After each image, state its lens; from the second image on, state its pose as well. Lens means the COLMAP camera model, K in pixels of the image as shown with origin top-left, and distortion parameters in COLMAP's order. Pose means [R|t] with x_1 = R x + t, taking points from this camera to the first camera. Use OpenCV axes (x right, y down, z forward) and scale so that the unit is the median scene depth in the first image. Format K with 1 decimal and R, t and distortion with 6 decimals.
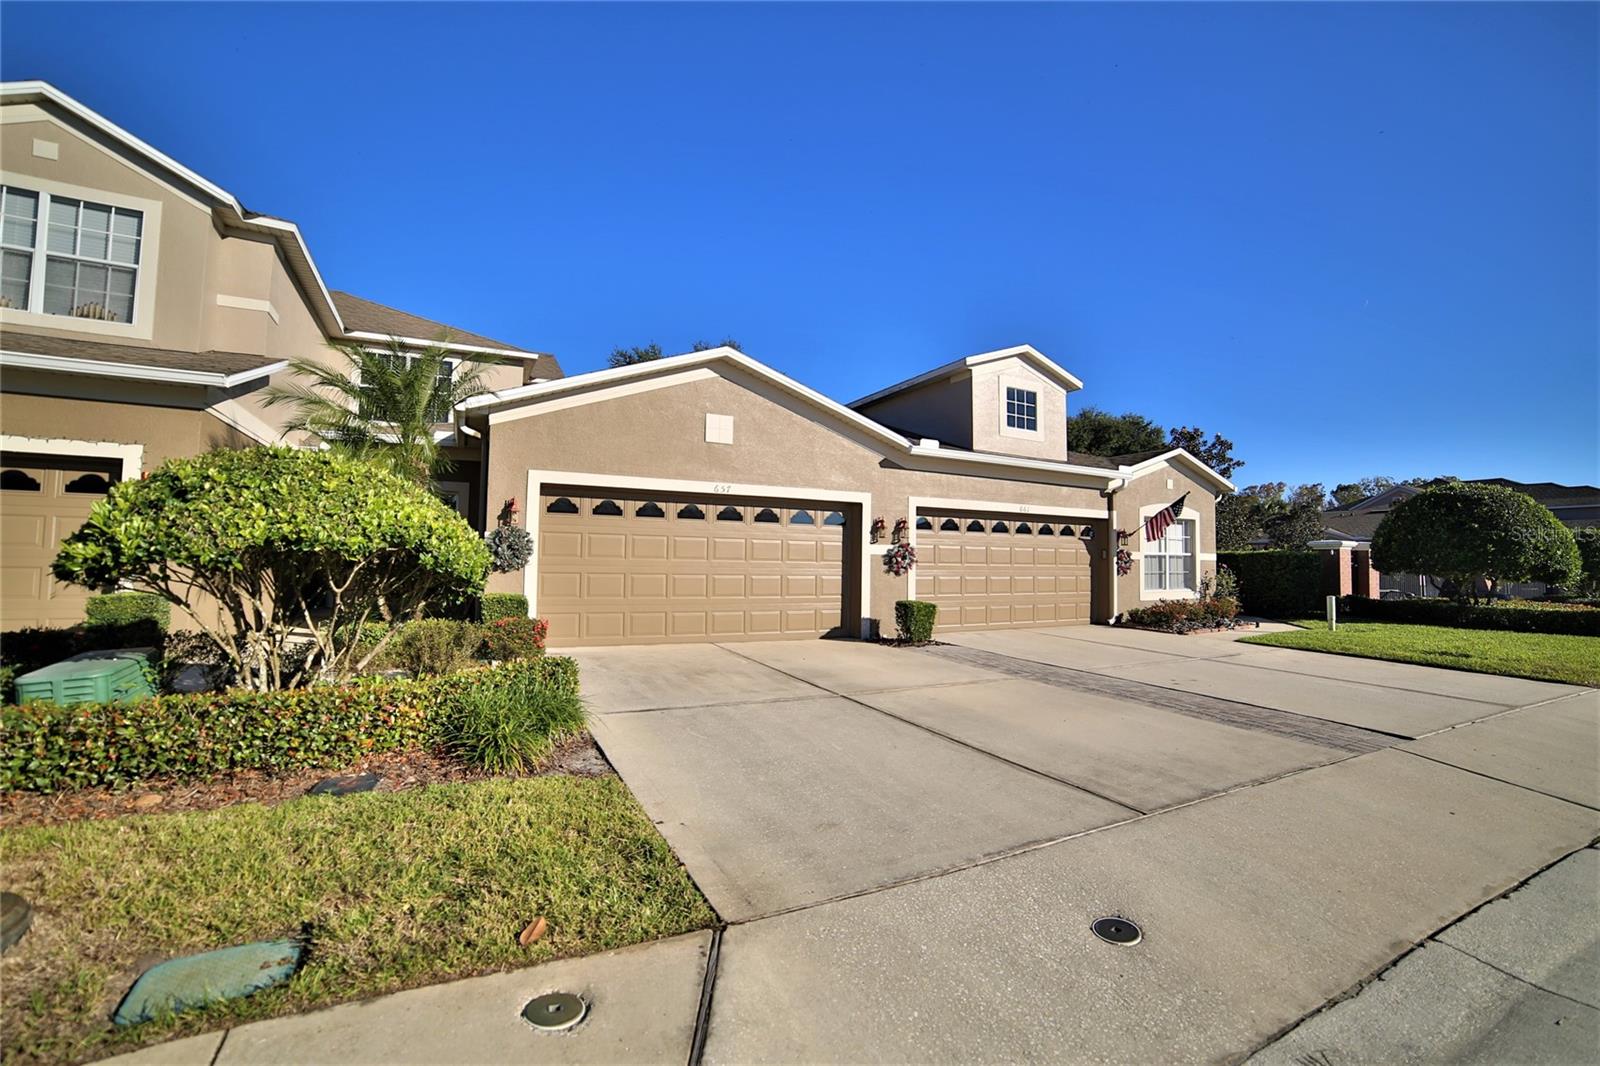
lens RADIAL K [[698.8, 0, 801.3], [0, 698.8, 530.9], [0, 0, 1]] dist [-0.106112, 0.035666]
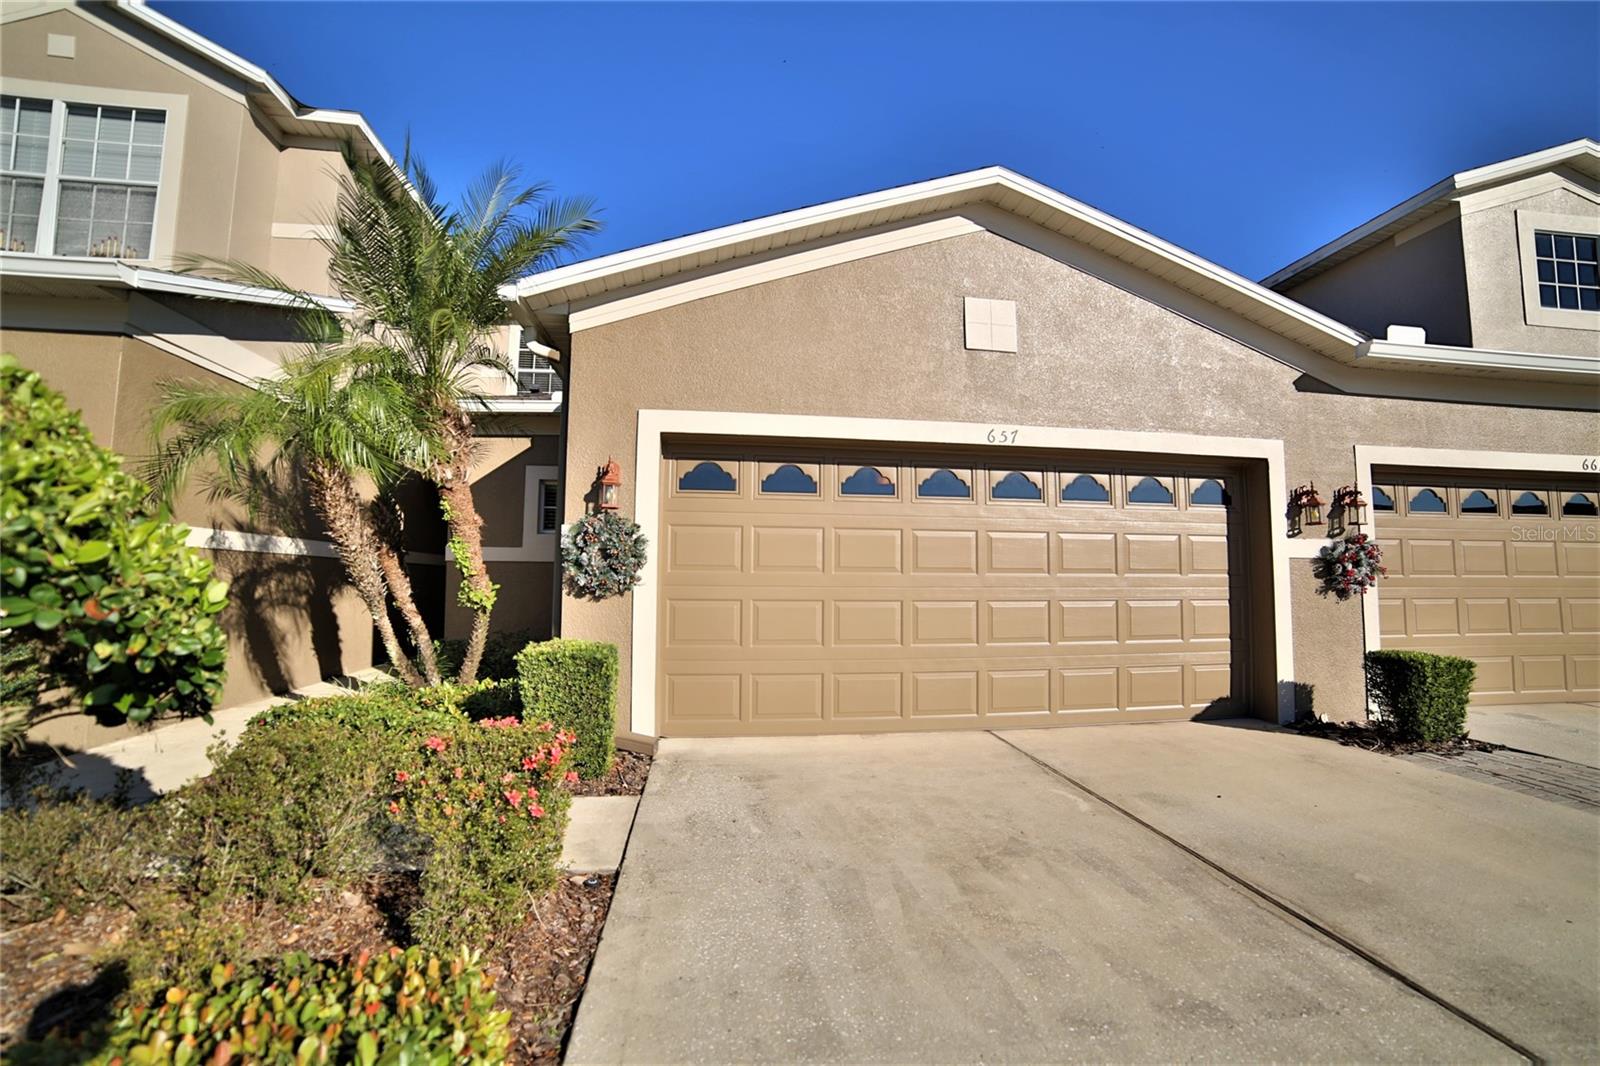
lens RADIAL K [[698.8, 0, 801.3], [0, 698.8, 530.9], [0, 0, 1]] dist [-0.106112, 0.035666]
pose [[0.944277, -0.033608, -0.327431, -0.082402], [0.023342, 0.999106, -0.035233, 0.023667], [0.328322, 0.025627, 0.944218, 0.433302]]
